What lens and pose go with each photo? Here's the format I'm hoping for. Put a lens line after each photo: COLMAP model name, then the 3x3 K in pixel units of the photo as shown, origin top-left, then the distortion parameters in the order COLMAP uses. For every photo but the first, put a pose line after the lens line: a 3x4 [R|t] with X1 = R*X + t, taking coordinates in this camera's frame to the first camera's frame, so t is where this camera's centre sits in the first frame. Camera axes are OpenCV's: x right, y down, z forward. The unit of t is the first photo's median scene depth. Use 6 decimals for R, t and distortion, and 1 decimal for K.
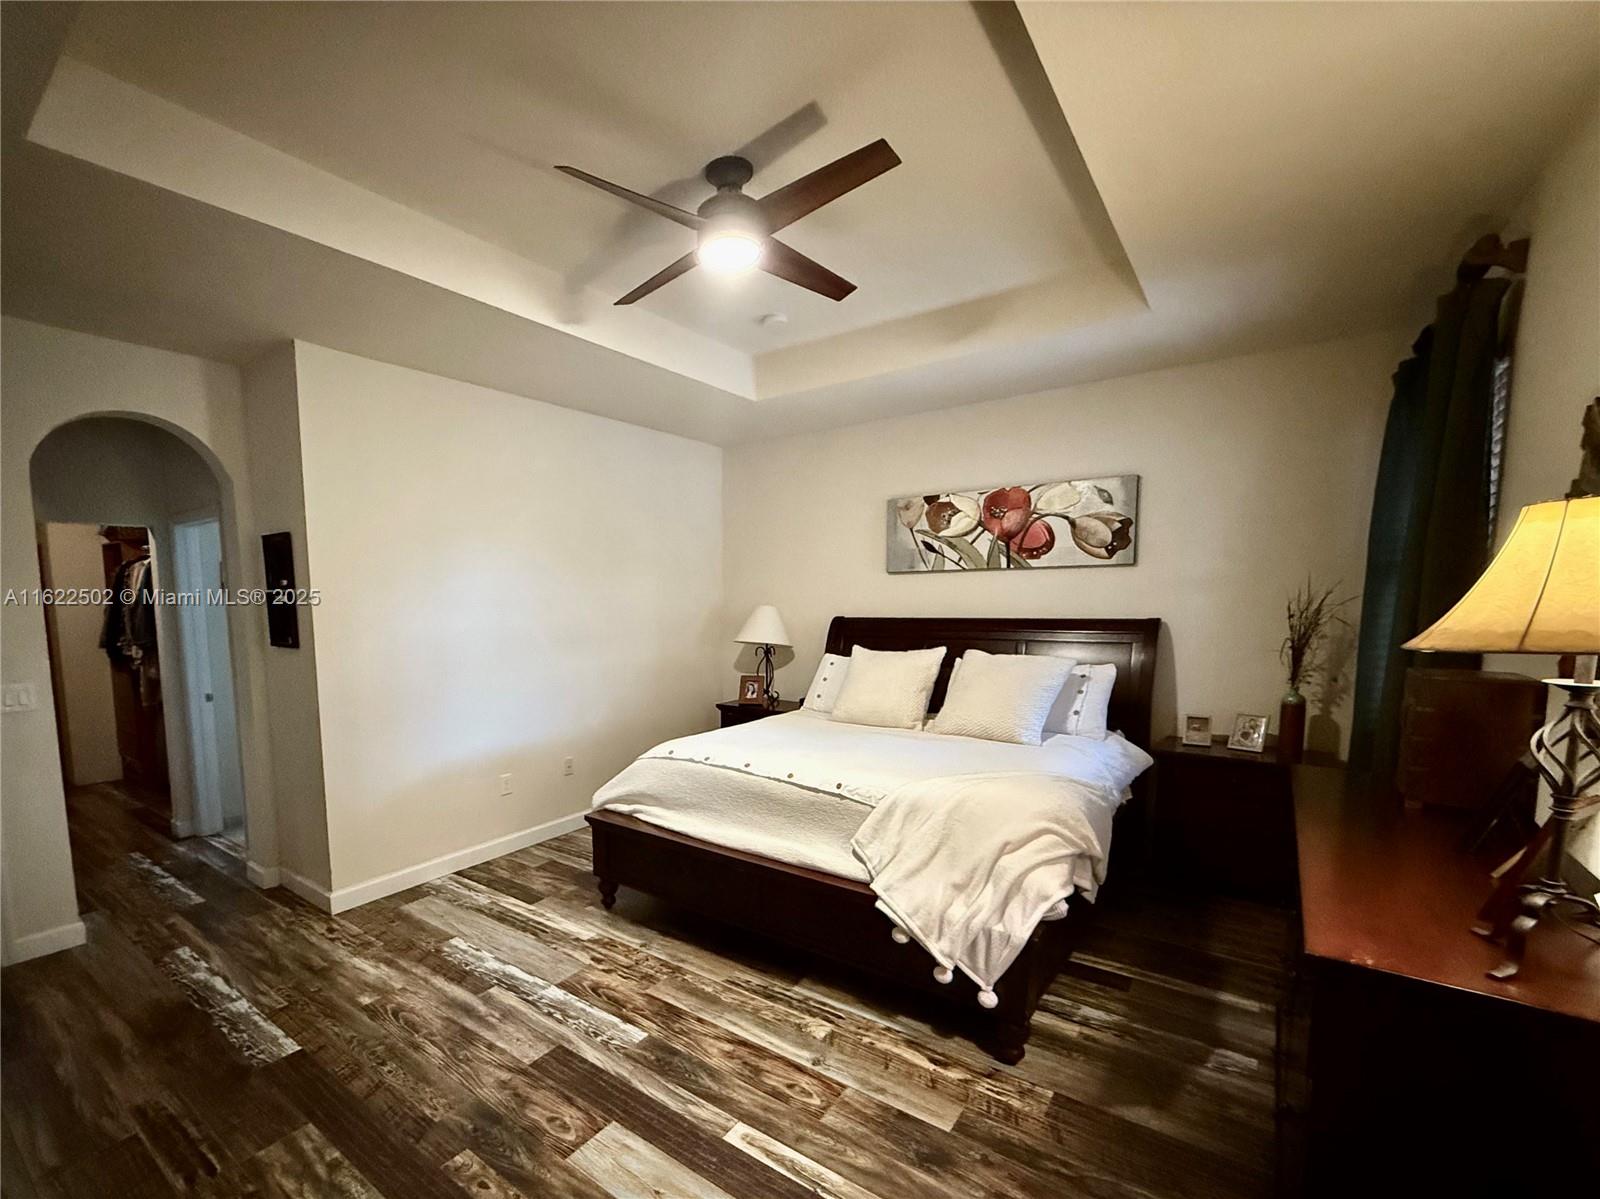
lens RADIAL K [[713.9, 0, 702.4], [0, 713.9, 676.9], [0, 0, 1]] dist [-0.001251, 0.000175]
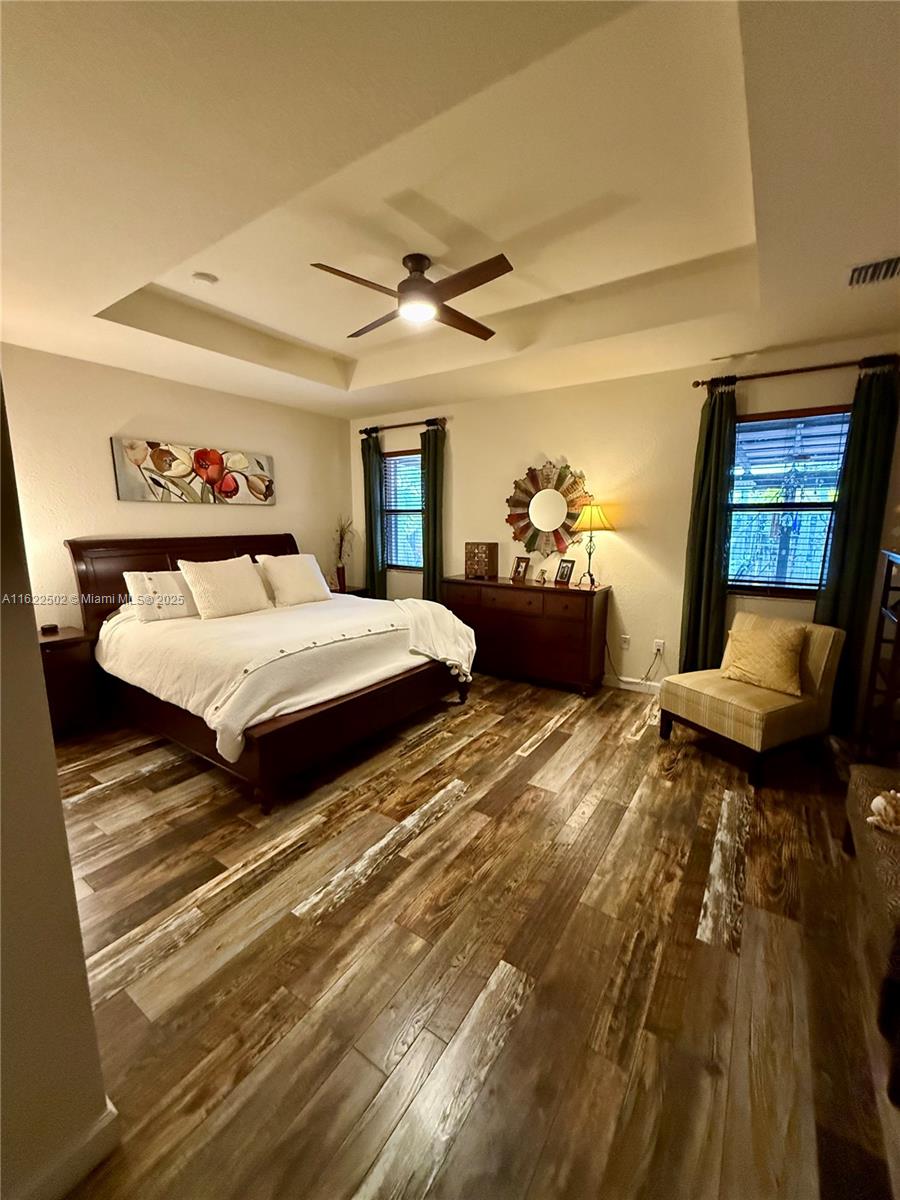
lens RADIAL K [[479.3, 0, 448.2], [0, 479.3, 600.2], [0, 0, 1]] dist [0.001437, -0.000005]
pose [[-0.076267, -0.153826, 0.985150, -0.961702], [0.111634, 0.980499, 0.161742, -0.087174], [-0.990818, 0.122312, -0.057608, 0.876191]]
